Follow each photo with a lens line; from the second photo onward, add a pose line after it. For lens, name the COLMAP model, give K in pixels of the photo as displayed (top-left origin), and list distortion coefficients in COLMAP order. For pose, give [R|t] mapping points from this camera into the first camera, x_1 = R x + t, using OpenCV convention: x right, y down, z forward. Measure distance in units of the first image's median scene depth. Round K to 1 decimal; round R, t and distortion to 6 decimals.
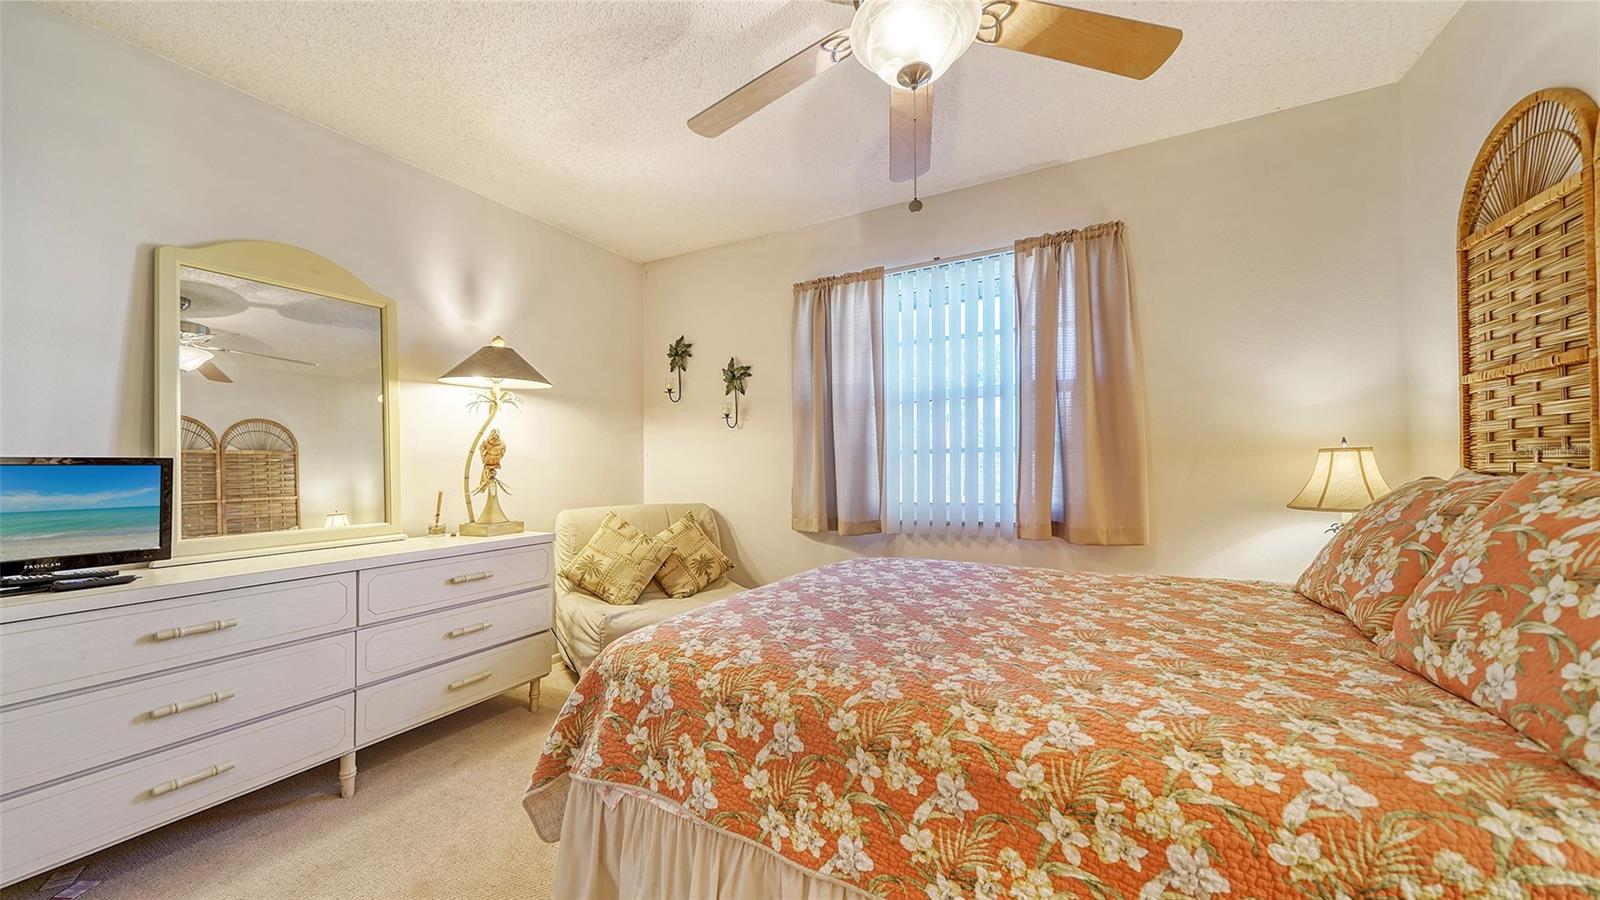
lens RADIAL K [[553.9, 0, 800.0], [0, 553.9, 450.0], [0, 0, 1]] dist [0.000217, 0.000063]
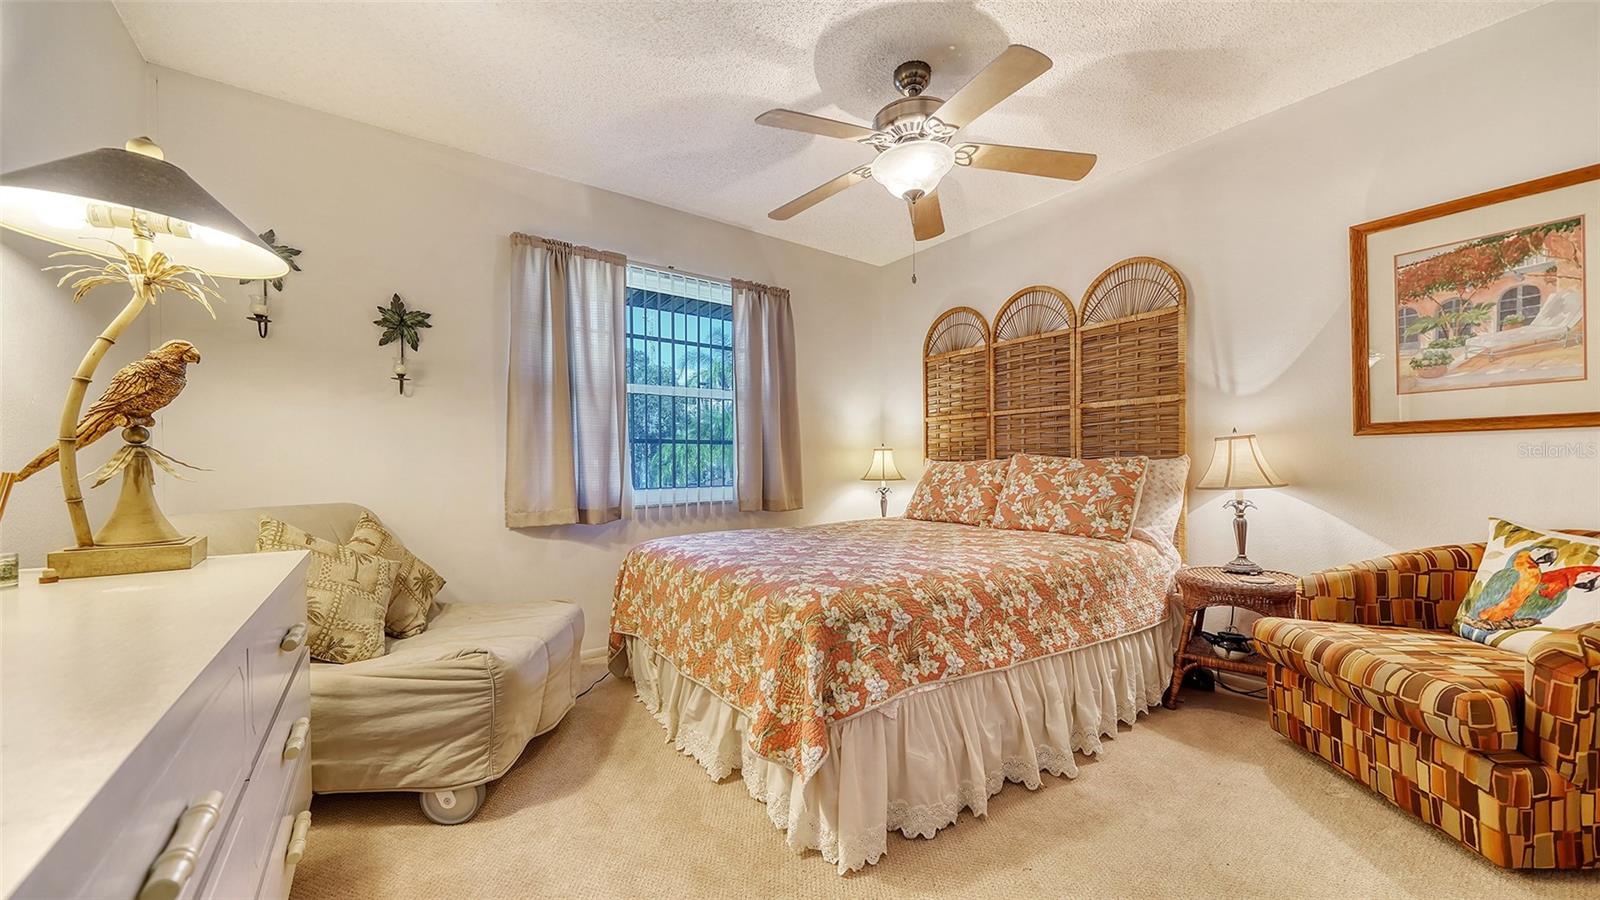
lens RADIAL K [[562.5, 0, 789.8], [0, 562.5, 459.3], [0, 0, 1]] dist [-0.005993, -0.000025]
pose [[0.451079, 0.025033, 0.892133, -1.074707], [-0.026150, 0.999548, -0.014825, 0.080851], [-0.892101, -0.016642, 0.451529, 0.464113]]
